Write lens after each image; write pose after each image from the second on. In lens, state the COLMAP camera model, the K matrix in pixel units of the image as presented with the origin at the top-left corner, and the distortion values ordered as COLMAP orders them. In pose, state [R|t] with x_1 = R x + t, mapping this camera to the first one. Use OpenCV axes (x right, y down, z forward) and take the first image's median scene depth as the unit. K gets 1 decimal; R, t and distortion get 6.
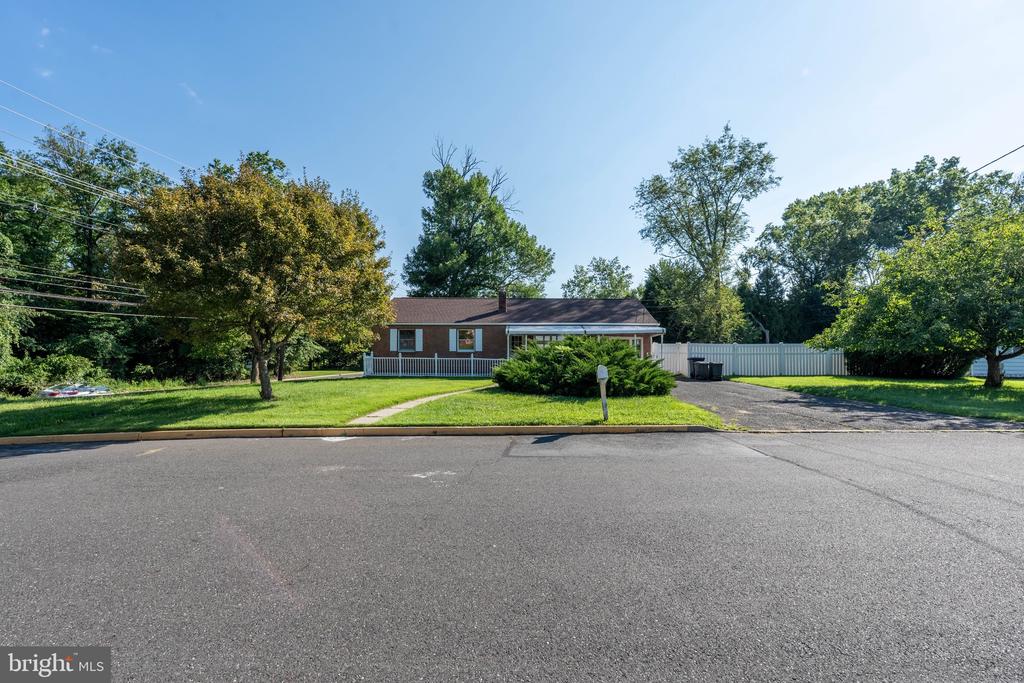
lens RADIAL K [[446.0, 0, 512.0], [0, 446.0, 341.5], [0, 0, 1]] dist [0.000086, 0.000499]
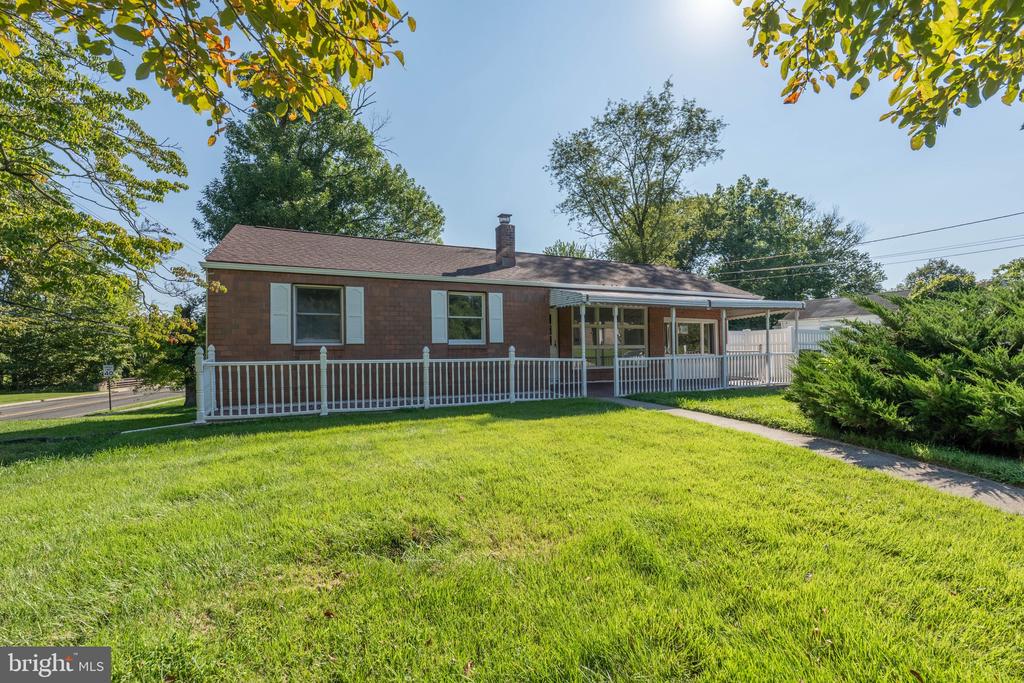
lens RADIAL K [[446.0, 0, 512.0], [0, 446.0, 341.5], [0, 0, 1]] dist [0.000086, 0.000499]
pose [[0.898058, -0.006169, 0.439835, -0.162724], [0.010174, 0.999925, -0.006749, 0.014962], [-0.439760, 0.010536, 0.898053, 0.378339]]
